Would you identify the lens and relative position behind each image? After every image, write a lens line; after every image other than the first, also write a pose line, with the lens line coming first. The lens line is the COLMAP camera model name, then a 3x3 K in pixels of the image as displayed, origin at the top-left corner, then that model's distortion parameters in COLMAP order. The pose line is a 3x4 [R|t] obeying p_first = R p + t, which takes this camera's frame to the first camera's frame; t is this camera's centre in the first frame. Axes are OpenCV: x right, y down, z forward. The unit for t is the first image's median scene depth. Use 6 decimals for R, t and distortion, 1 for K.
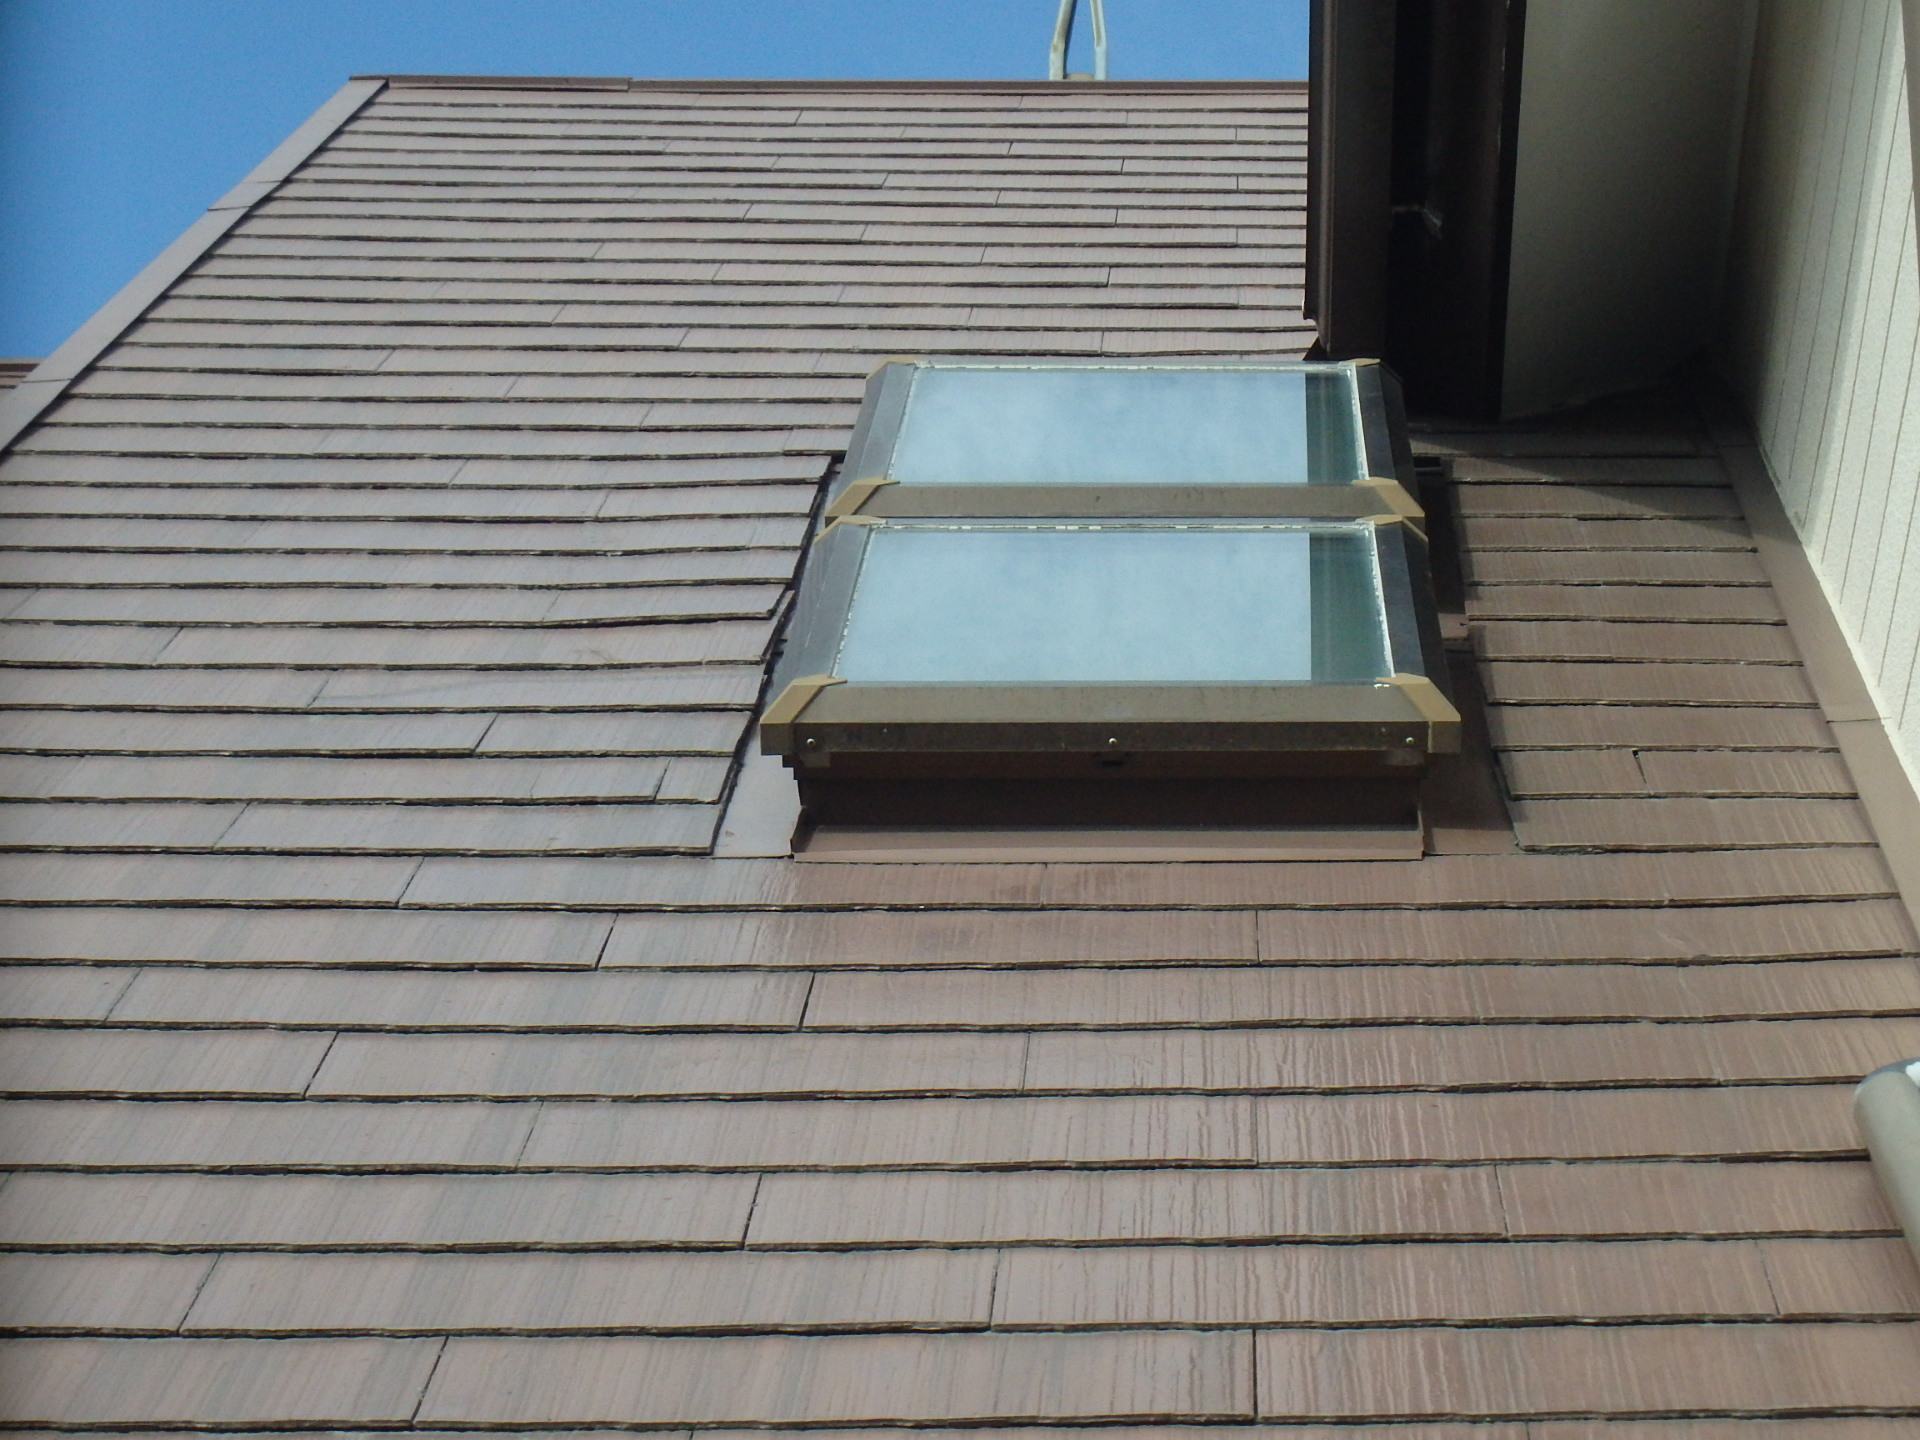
lens RADIAL K [[6934.5, 0, 960.9], [0, 6934.5, 716.9], [0, 0, 1]] dist [-0.326992, 0.000000]
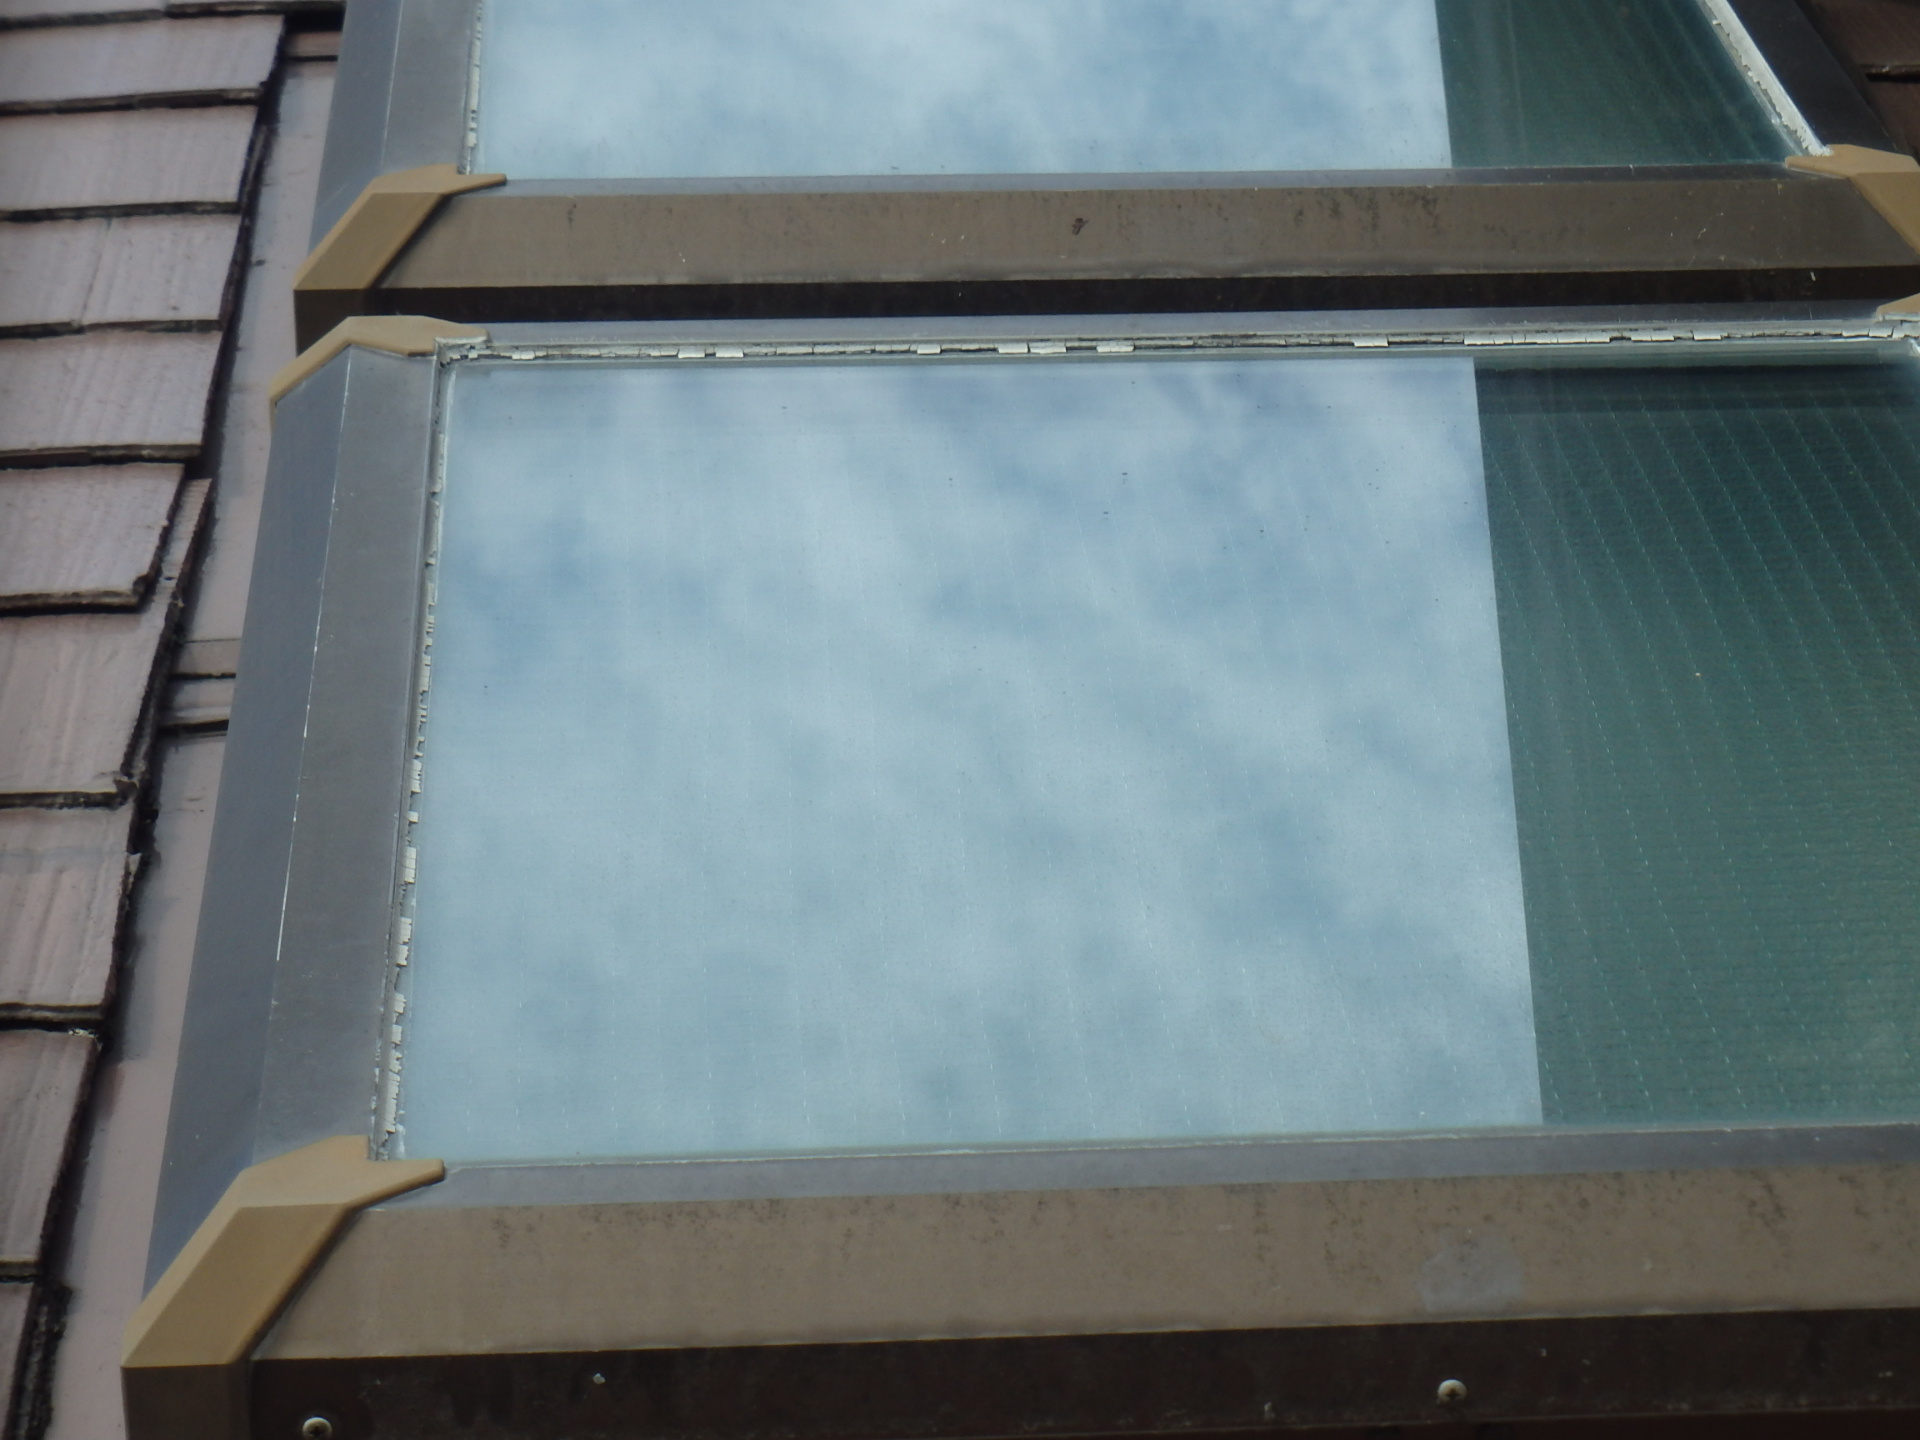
lens RADIAL K [[8070.1, 0, 963.6], [0, 8070.1, 719.7], [0, 0, 1]] dist [-0.257248, 0.000000]
pose [[0.997075, -0.020637, 0.073587, -0.018856], [0.014068, 0.995959, 0.088696, -0.049443], [-0.075120, -0.087401, 0.993337, 0.688337]]
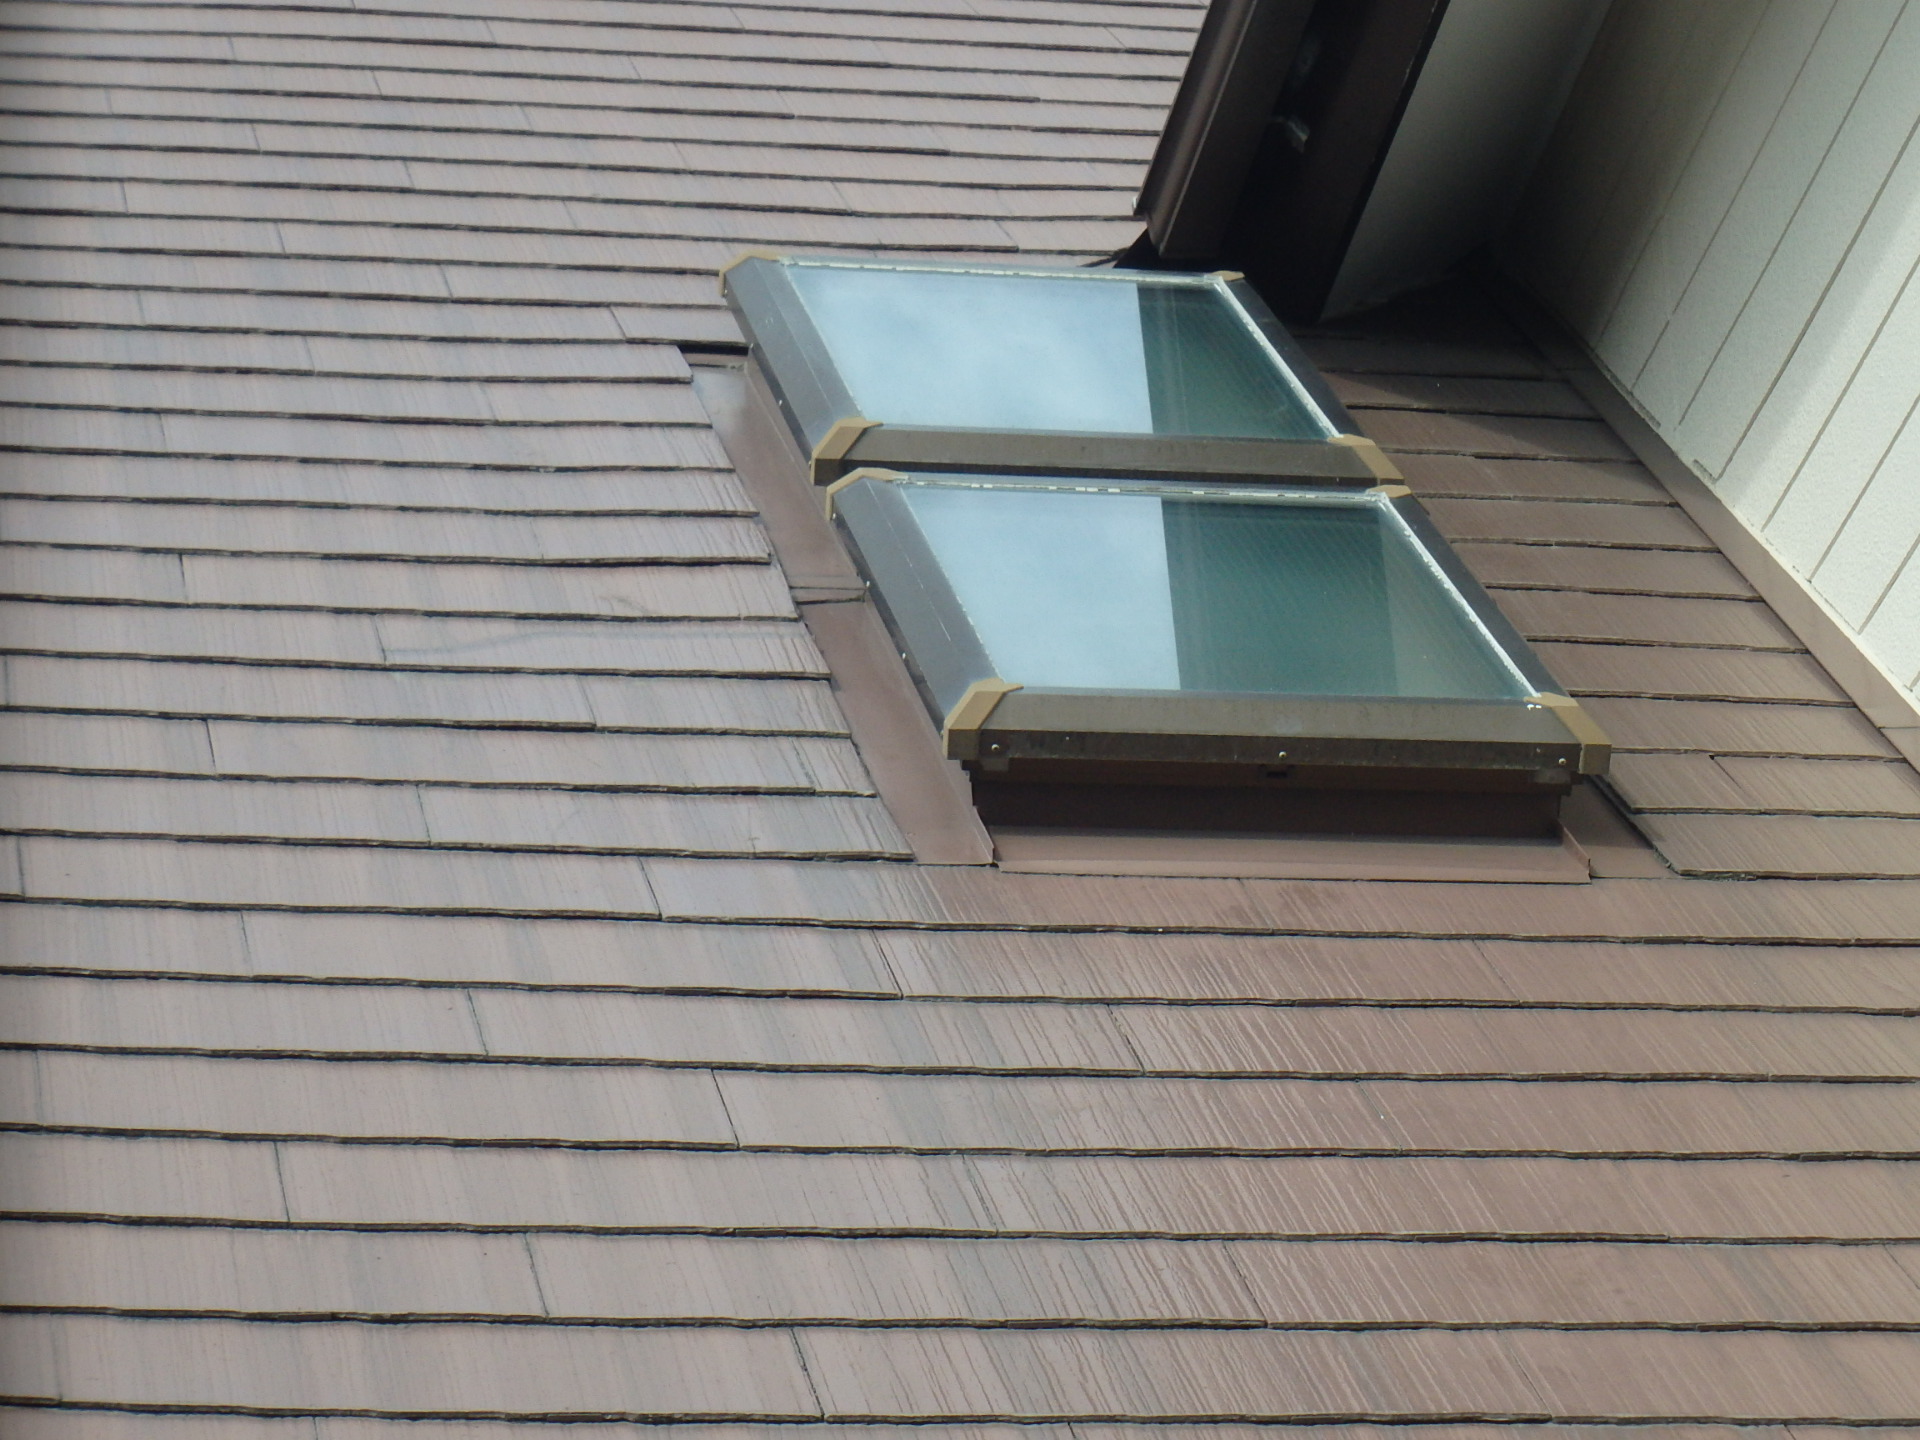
lens RADIAL K [[8070.1, 0, 958.3], [0, 8070.1, 721.3], [0, 0, 1]] dist [-0.257248, 0.000000]
pose [[0.983770, 0.027783, 0.177269, -0.235355], [-0.038449, 0.997633, 0.057018, -0.067104], [-0.175265, -0.062909, 0.982509, -0.166125]]
